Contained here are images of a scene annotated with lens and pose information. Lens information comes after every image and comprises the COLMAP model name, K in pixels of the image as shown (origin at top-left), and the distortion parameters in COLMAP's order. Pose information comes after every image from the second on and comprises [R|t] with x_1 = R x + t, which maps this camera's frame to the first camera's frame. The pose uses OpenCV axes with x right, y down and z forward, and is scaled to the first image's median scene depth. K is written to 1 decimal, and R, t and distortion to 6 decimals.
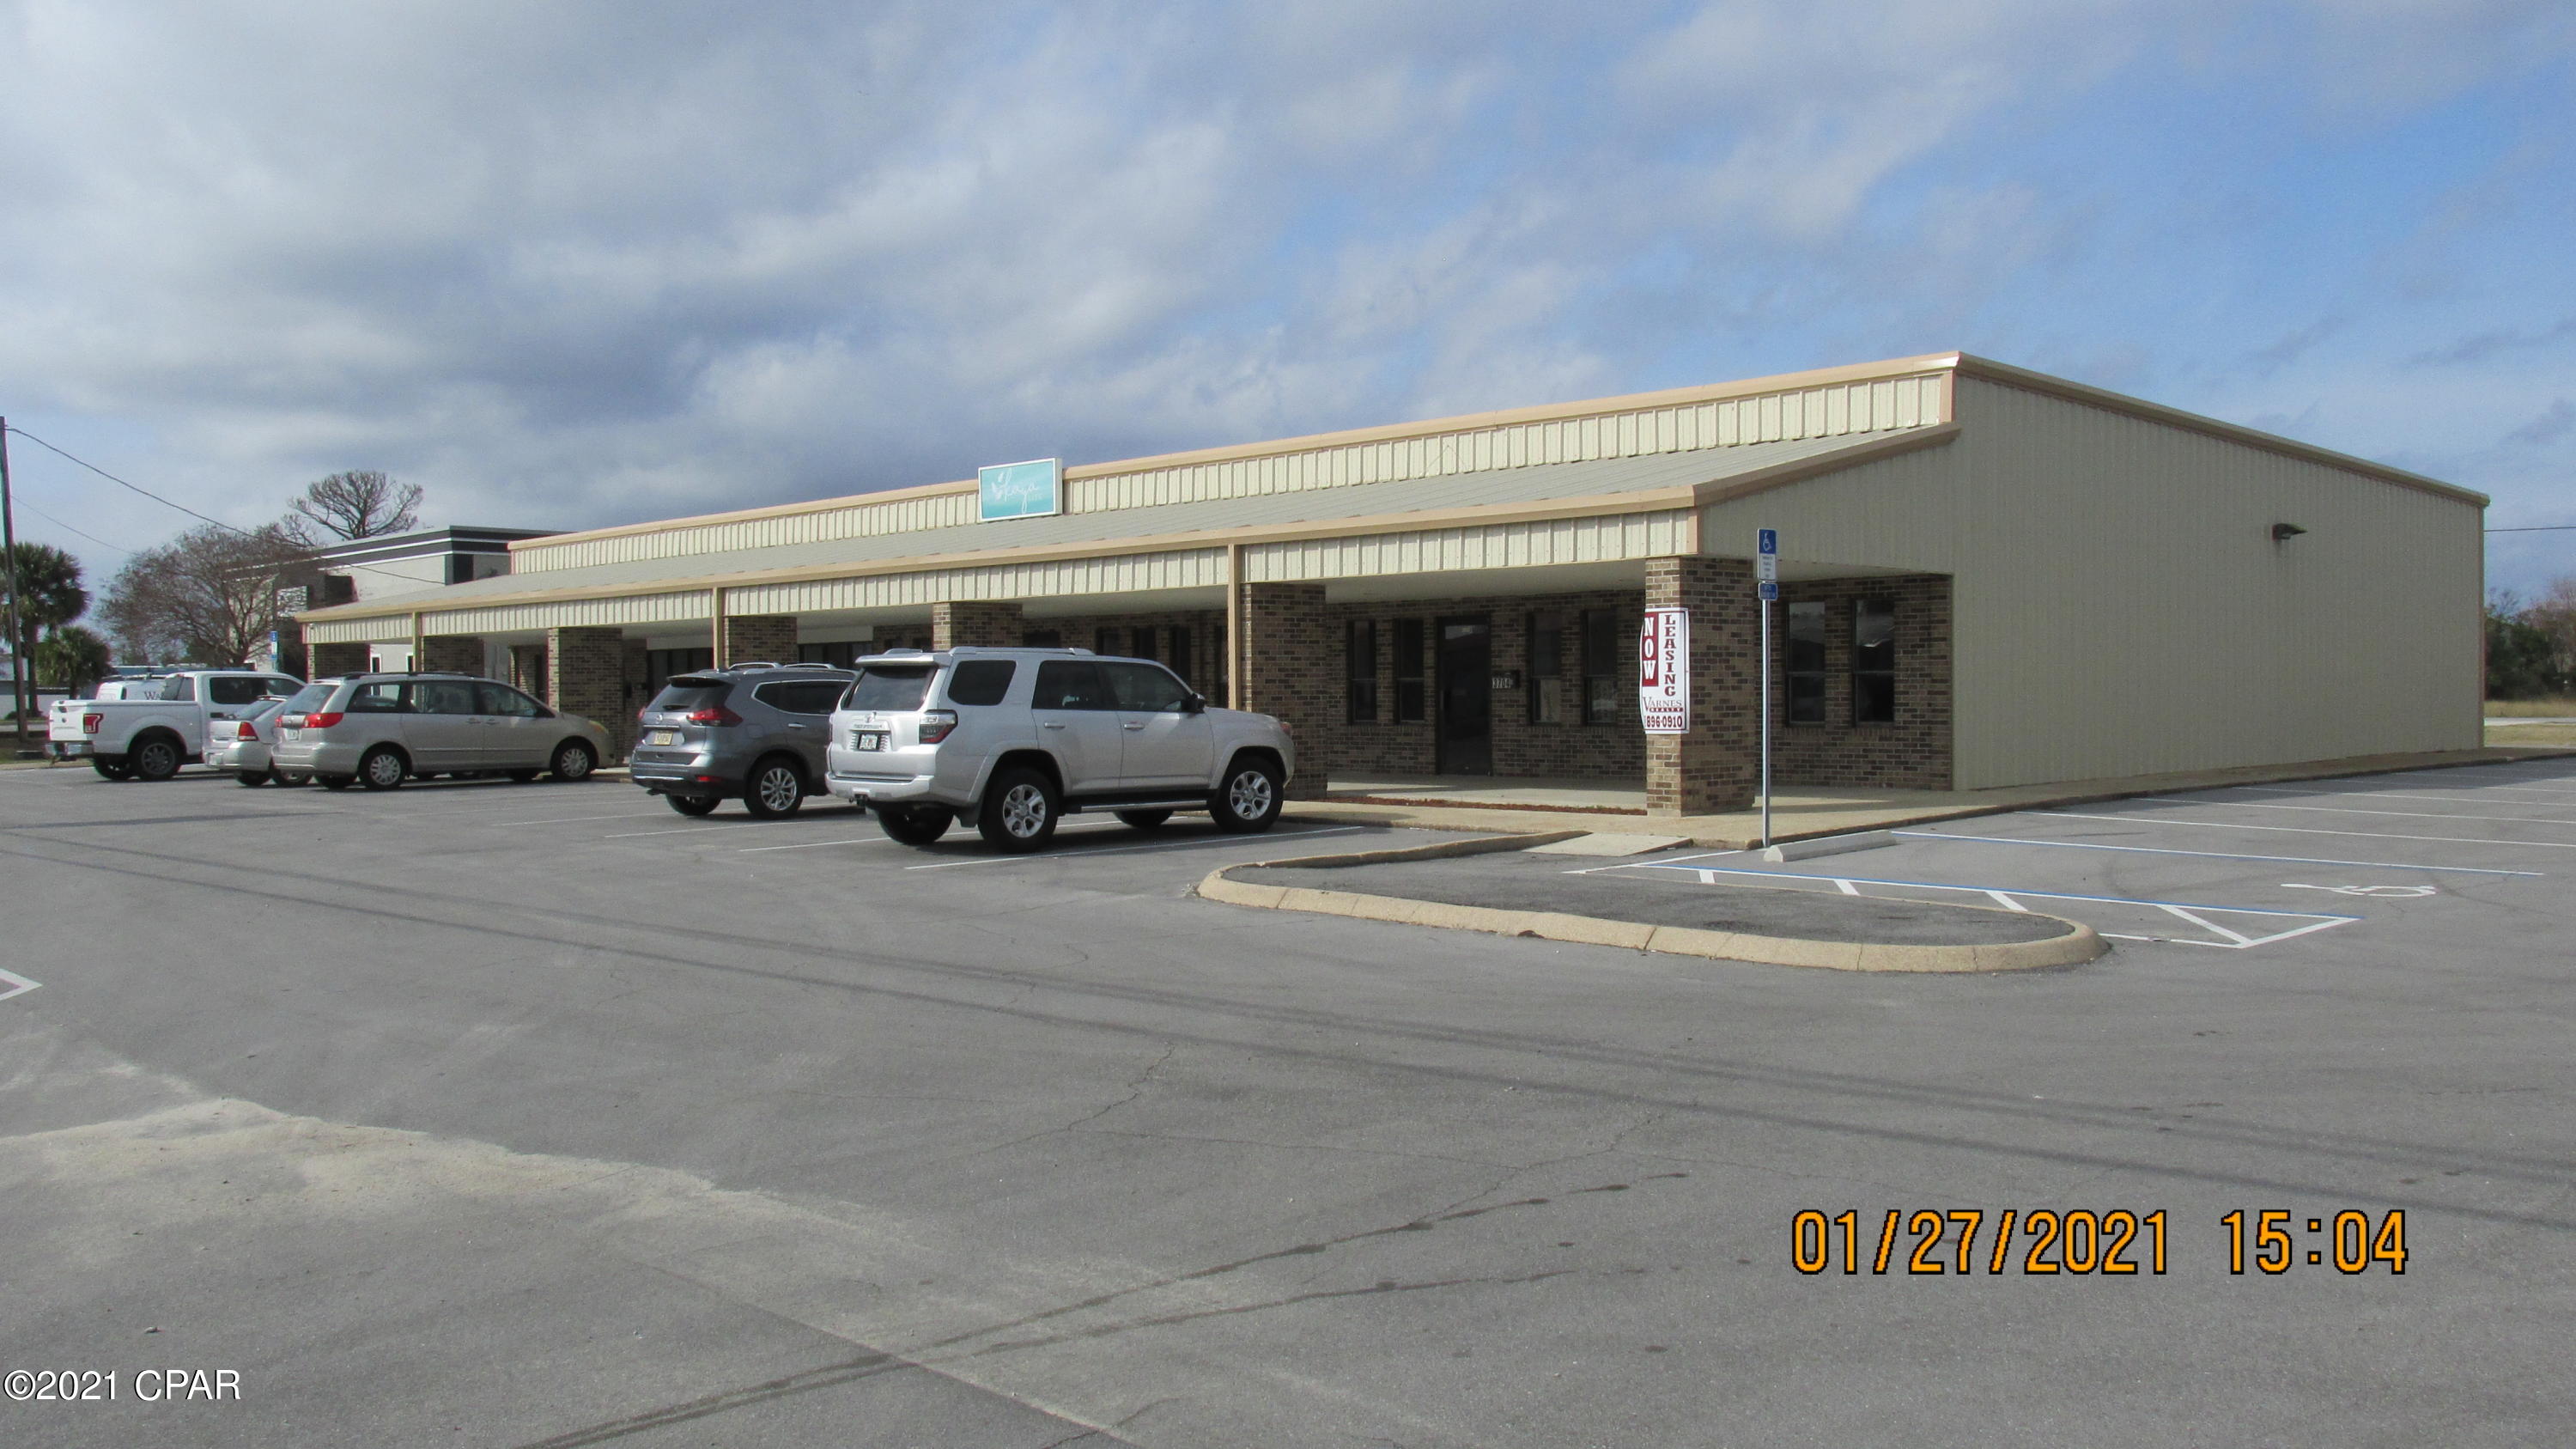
lens RADIAL K [[2132.7, 0, 1294.0], [0, 2132.7, 710.5], [0, 0, 1]] dist [-0.012123, 0.003382]
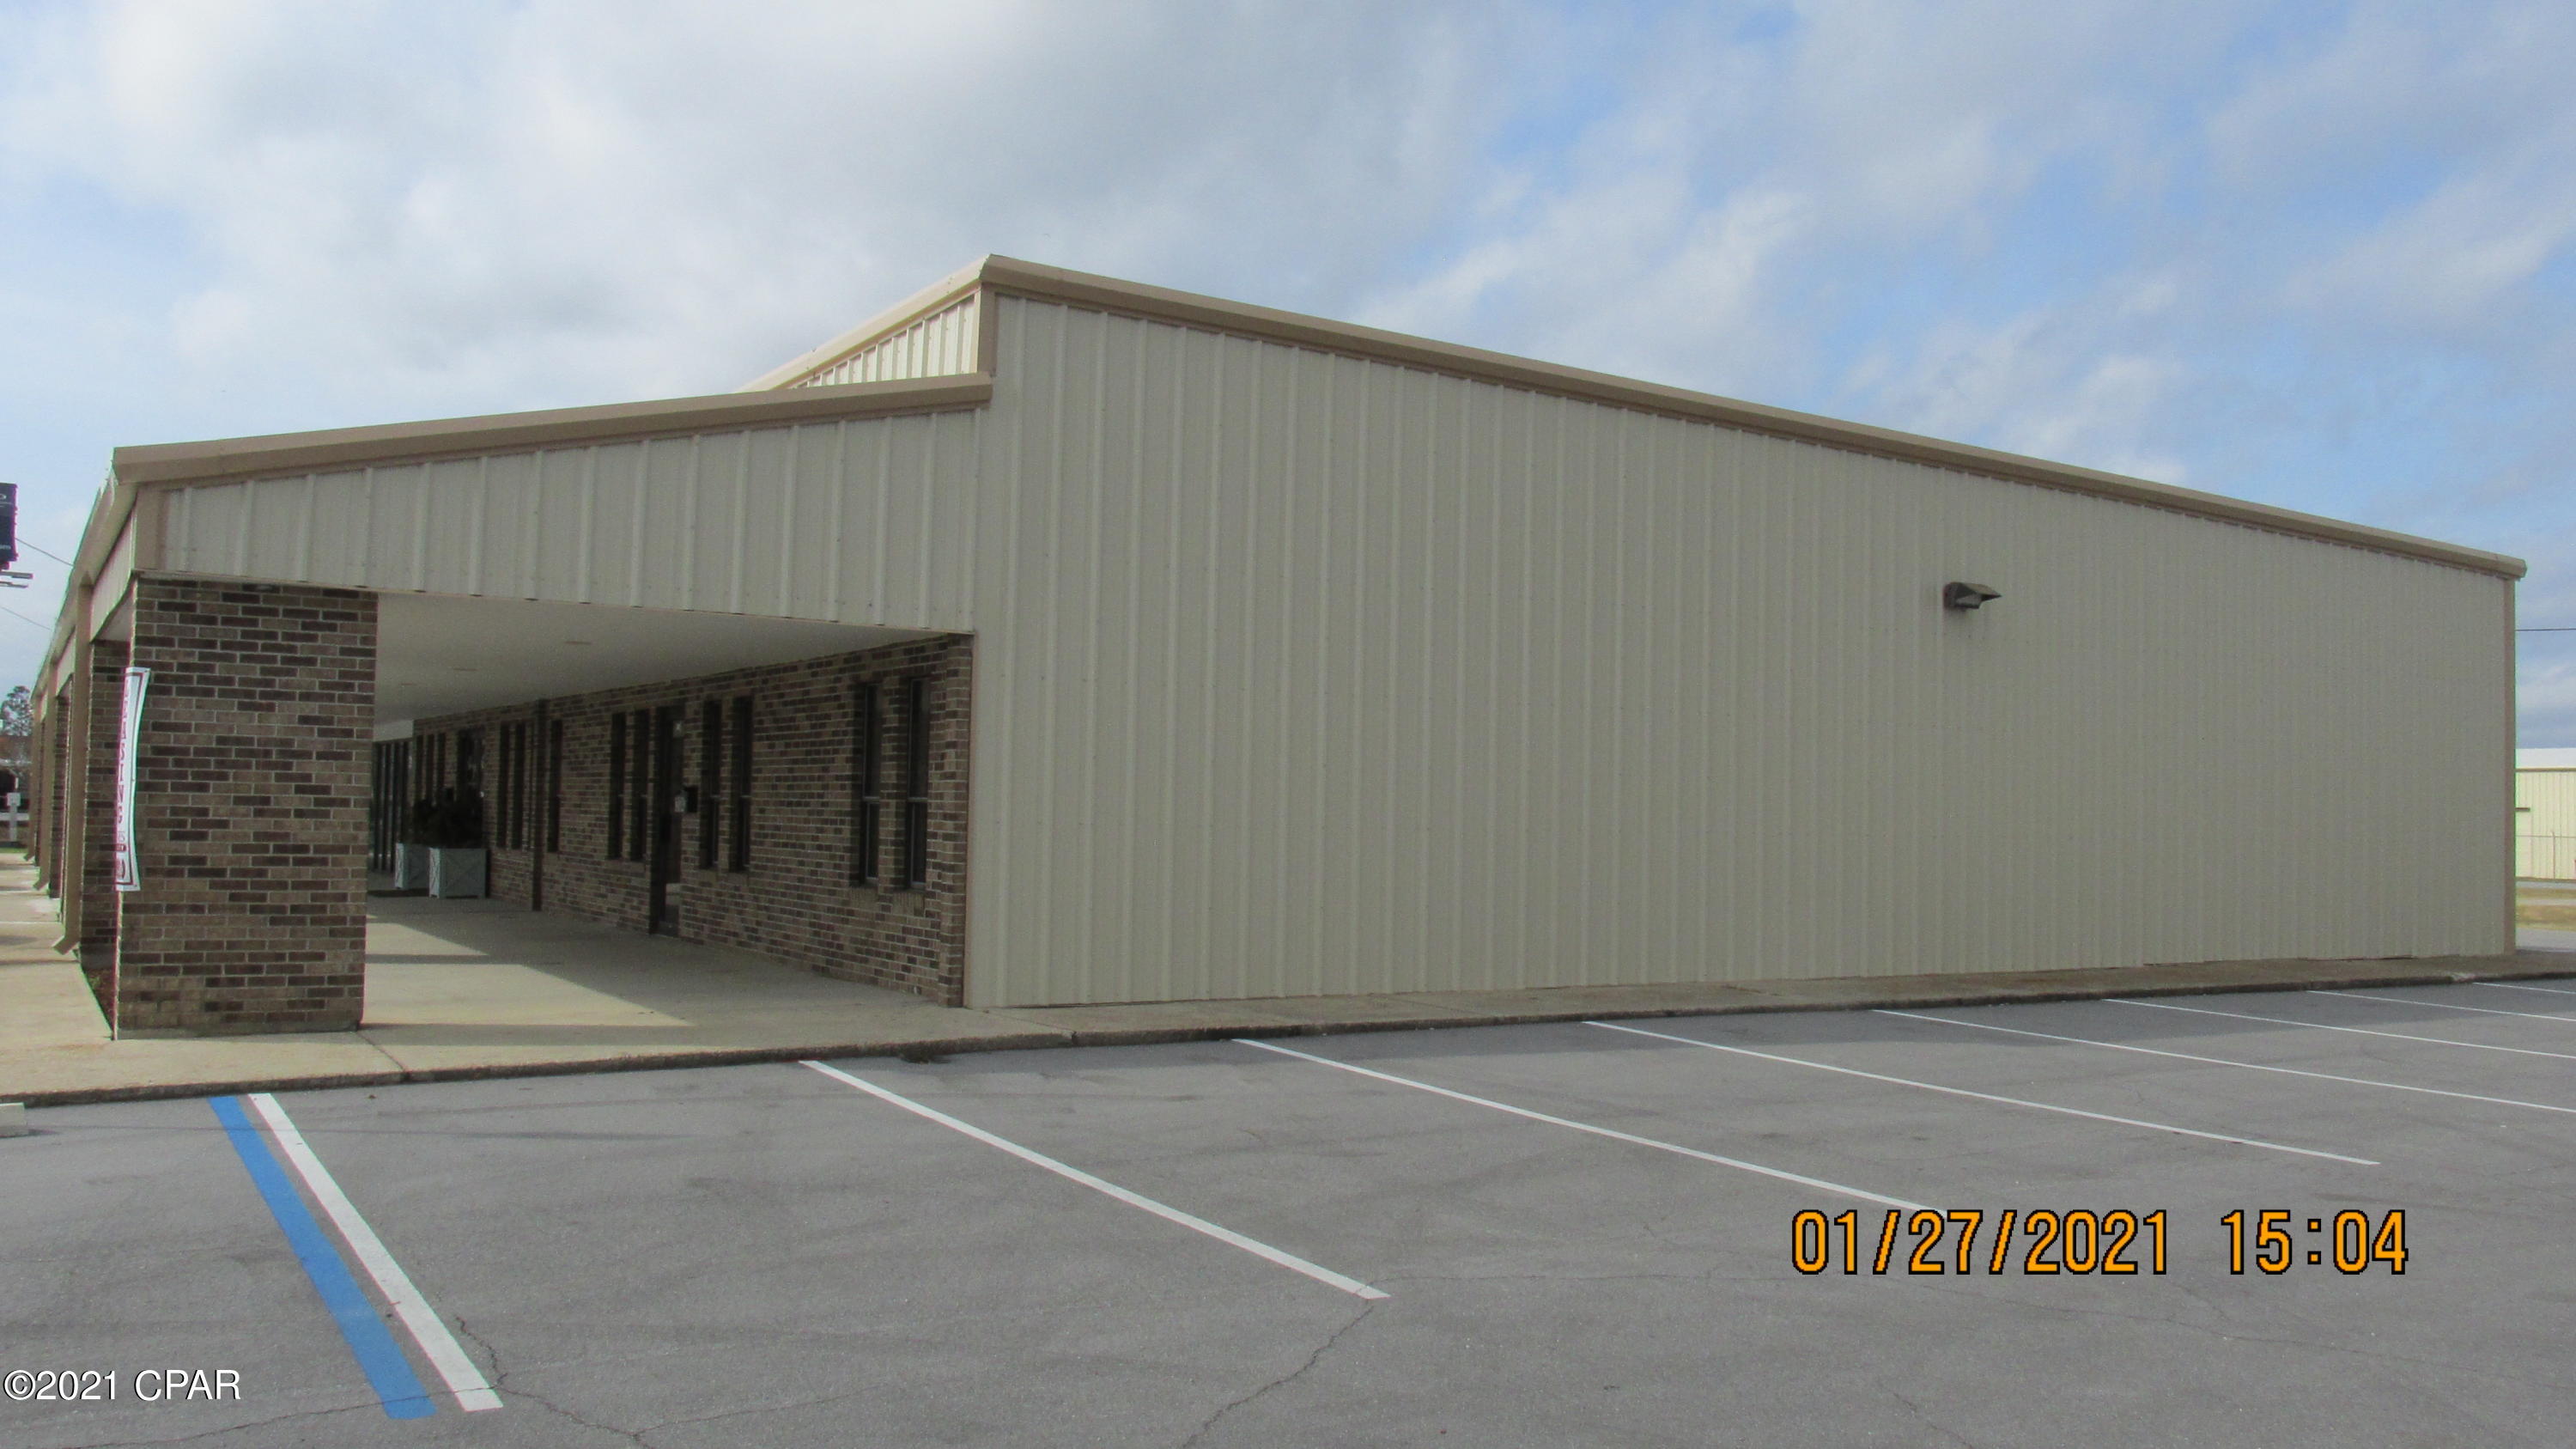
lens RADIAL K [[2132.7, 0, 1287.6], [0, 2132.7, 733.5], [0, 0, 1]] dist [-0.012123, 0.003382]
pose [[0.974068, 0.020769, -0.225299, 0.524082], [-0.031756, 0.998471, -0.045251, -0.013009], [0.224014, 0.051232, 0.973238, 0.452593]]
